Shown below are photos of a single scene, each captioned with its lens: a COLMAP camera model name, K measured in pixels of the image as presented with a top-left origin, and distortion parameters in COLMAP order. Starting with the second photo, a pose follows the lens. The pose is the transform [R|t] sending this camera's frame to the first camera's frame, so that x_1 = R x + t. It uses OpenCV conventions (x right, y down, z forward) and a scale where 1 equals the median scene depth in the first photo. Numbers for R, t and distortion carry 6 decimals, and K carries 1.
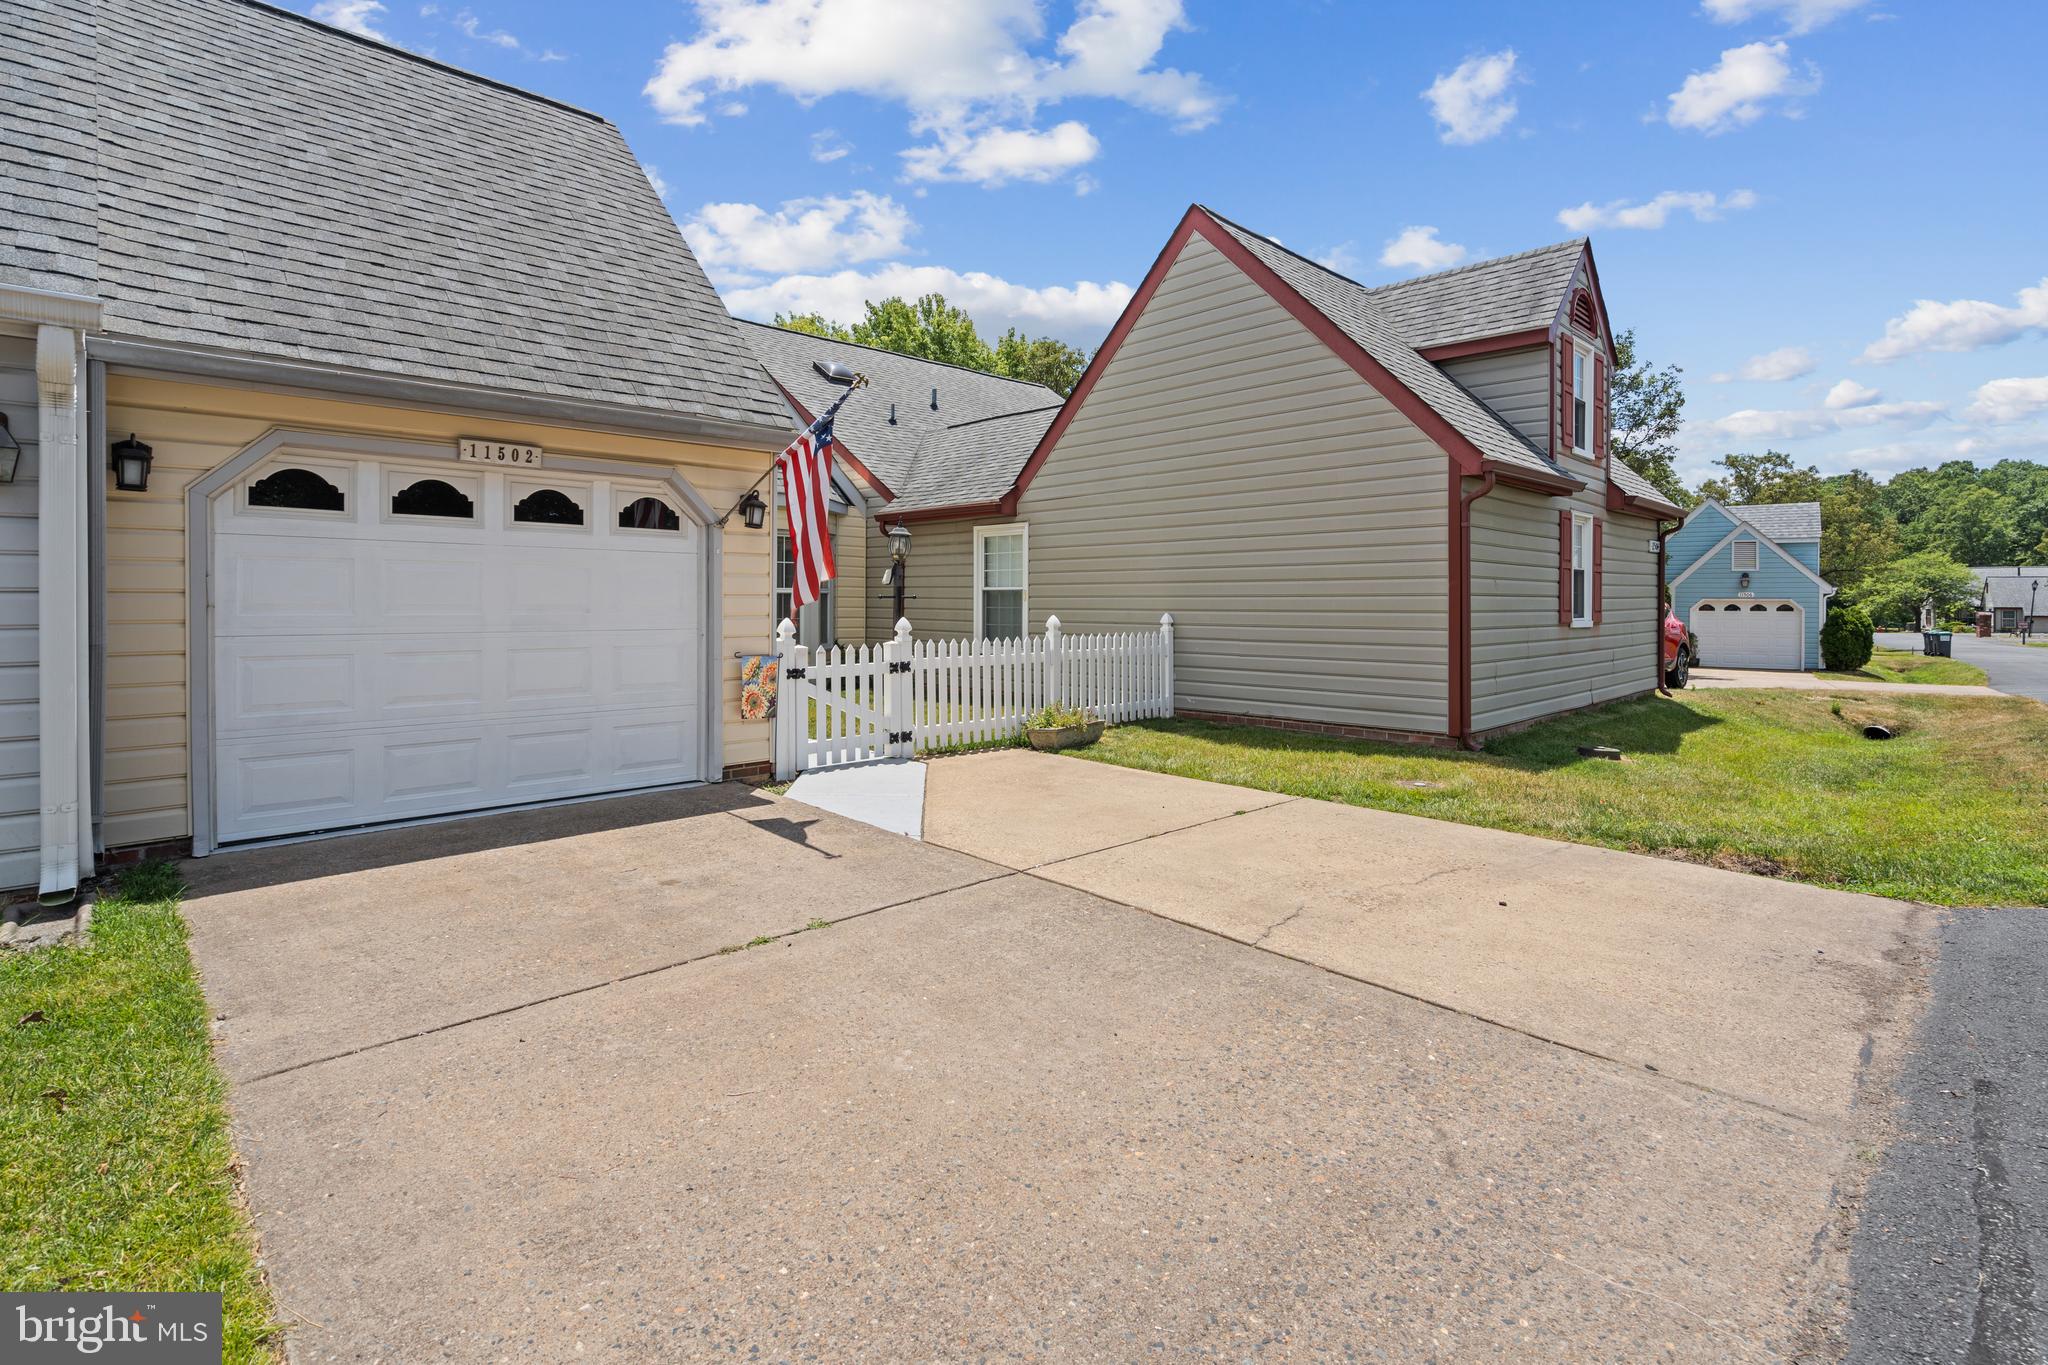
lens RADIAL K [[975.9, 0, 1043.0], [0, 975.9, 581.2], [0, 0, 1]] dist [-0.003755, 0.002545]
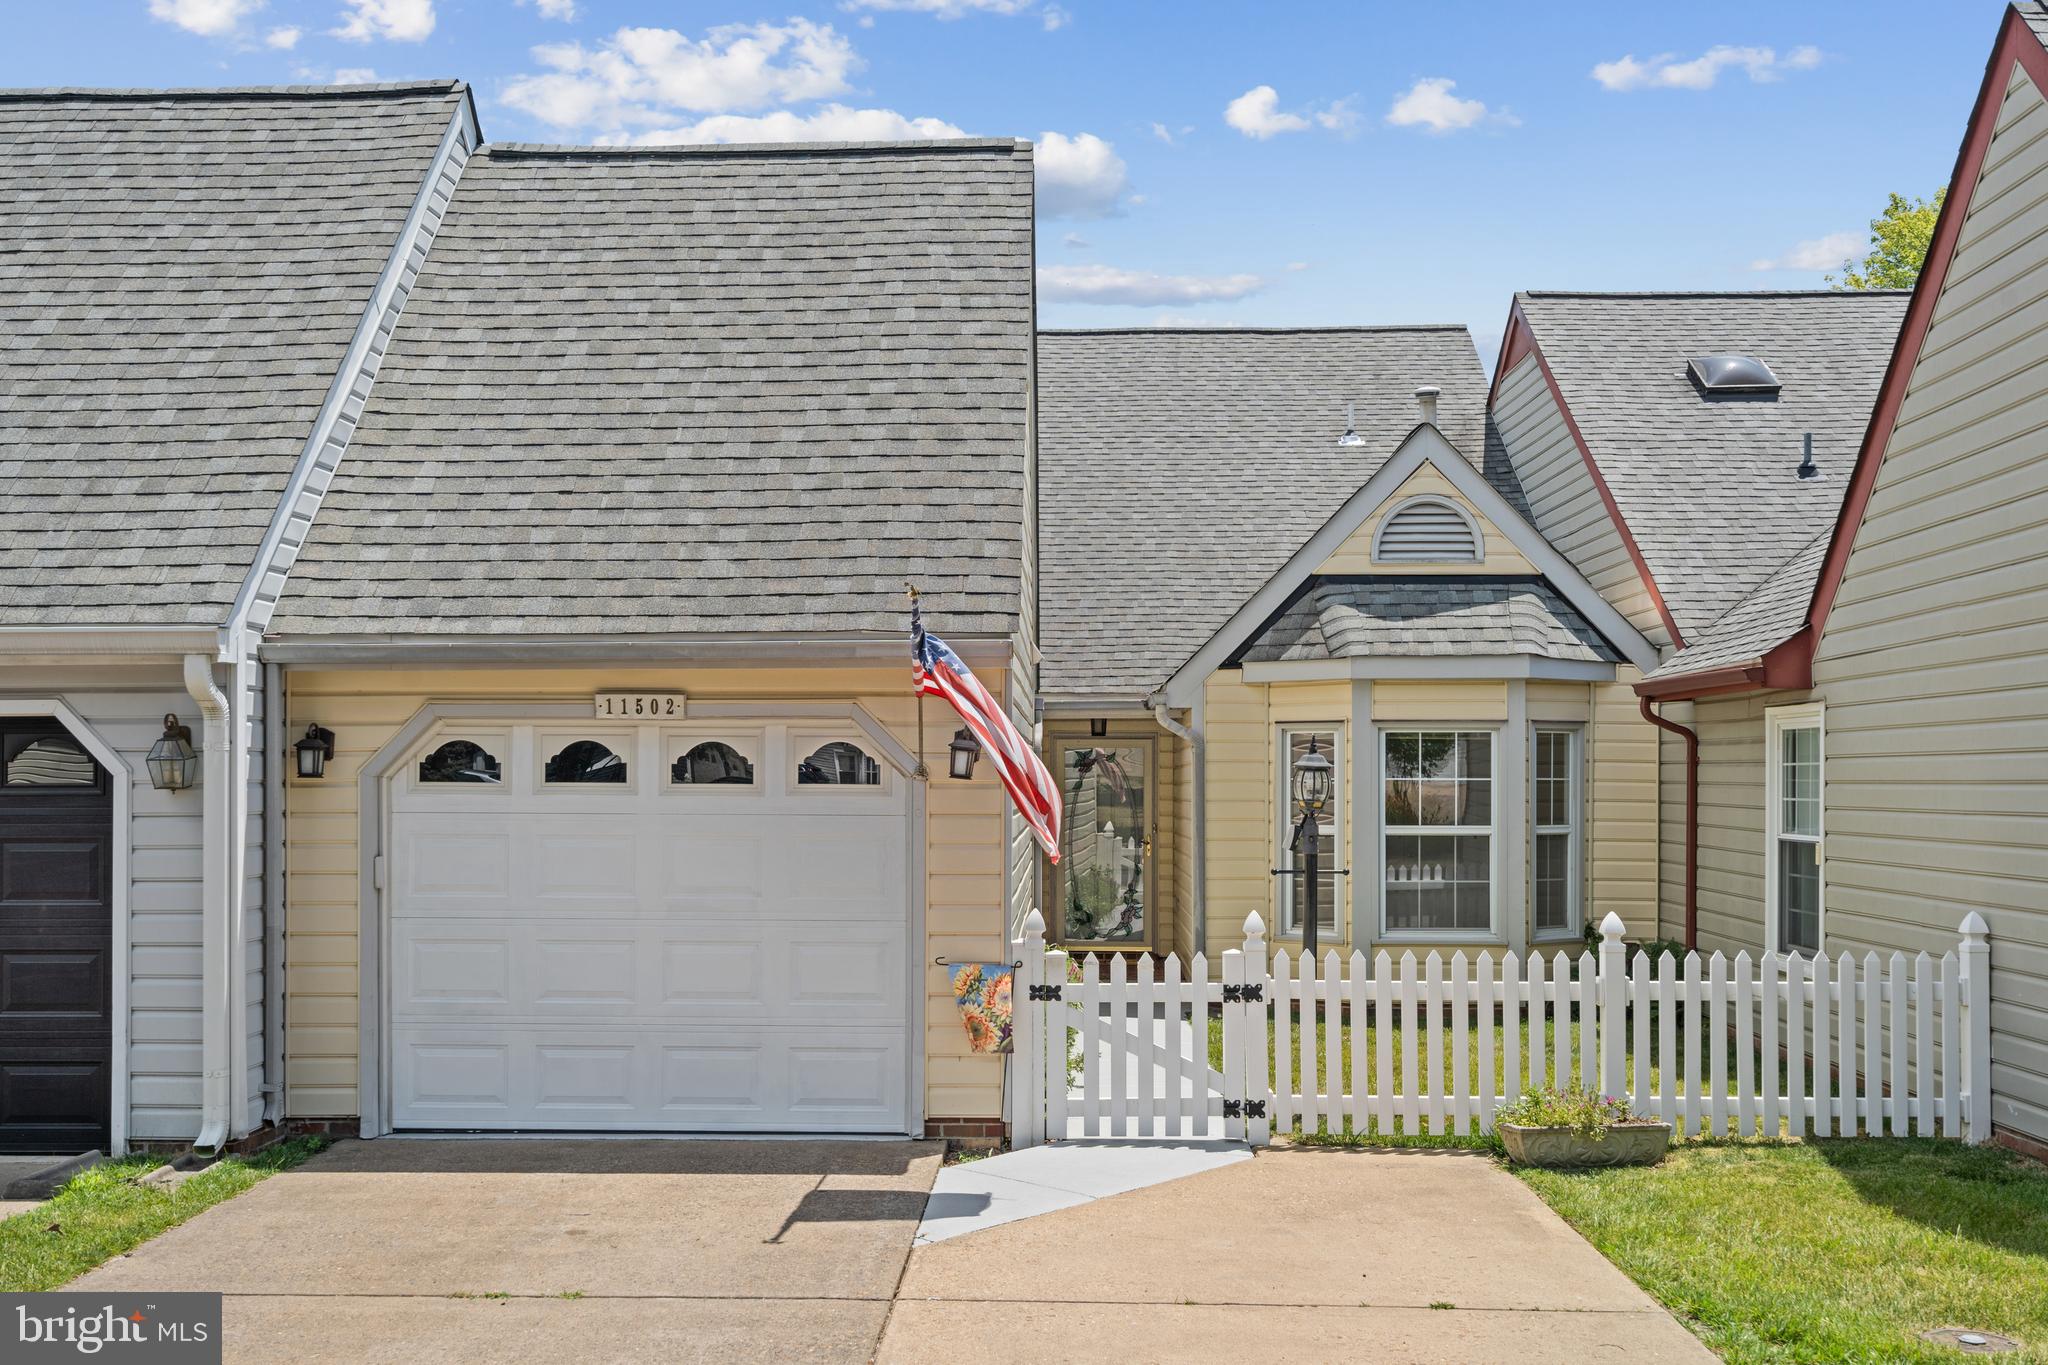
lens RADIAL K [[2123.4, 0, 1017.7], [0, 2123.4, 698.8], [0, 0, 1]] dist [0.010020, 0.000000]
pose [[0.687677, -0.026955, -0.725516, 0.828366], [0.013867, 0.999616, -0.023995, -0.074718], [0.725884, 0.006440, 0.687787, -0.014397]]
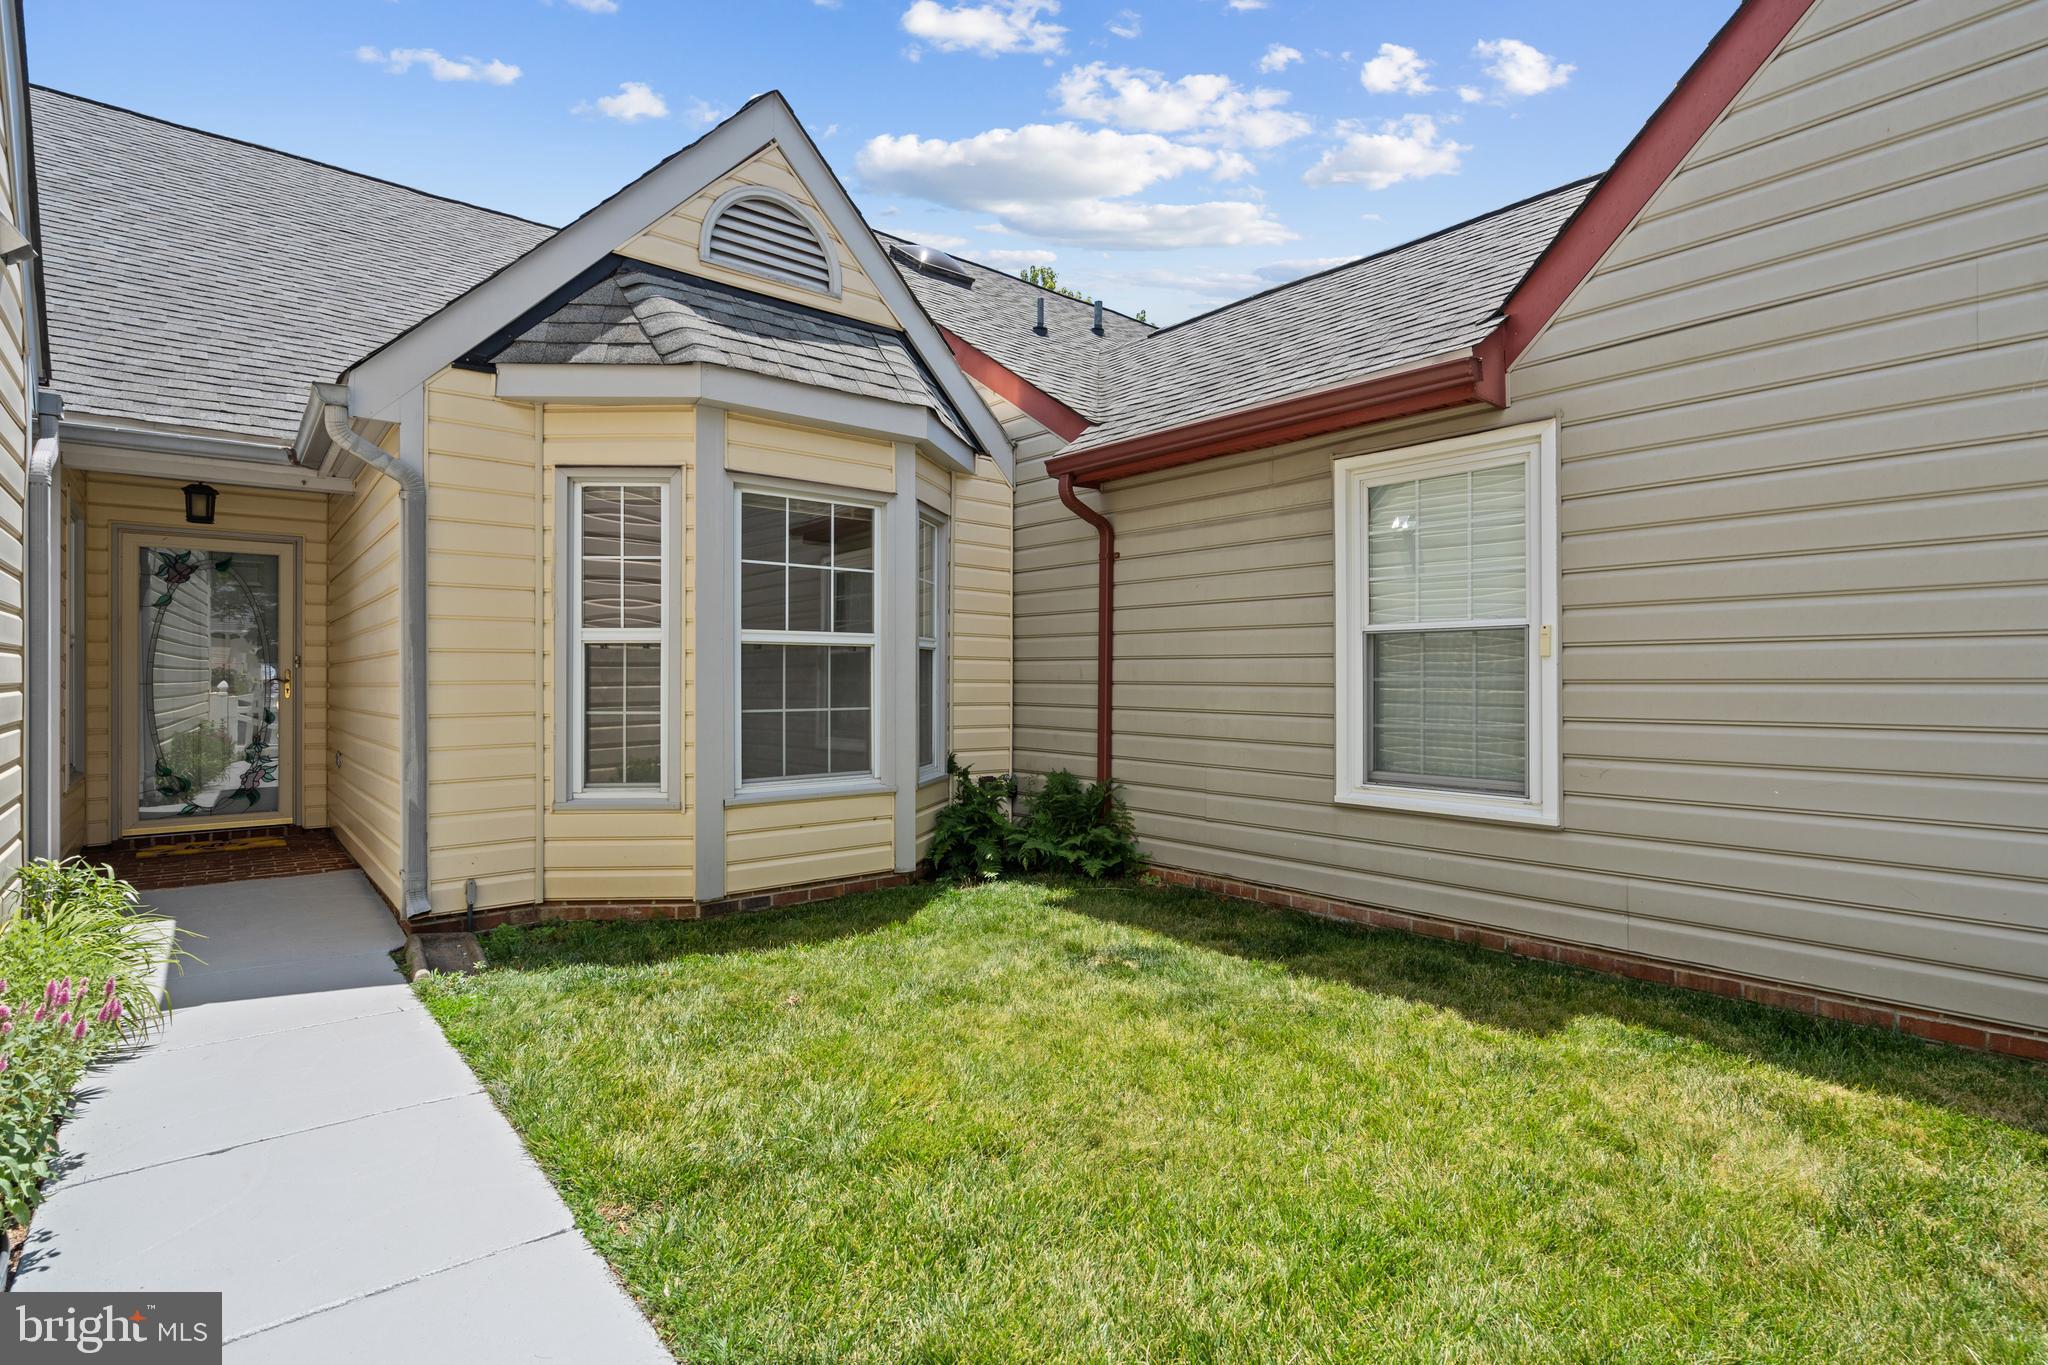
lens RADIAL K [[975.9, 0, 1009.3], [0, 975.9, 673.6], [0, 0, 1]] dist [-0.003755, 0.002545]
pose [[0.995819, -0.003169, -0.091293, -0.297513], [0.004431, 0.999897, 0.013619, 0.035369], [0.091240, -0.013966, 0.995731, 1.150645]]
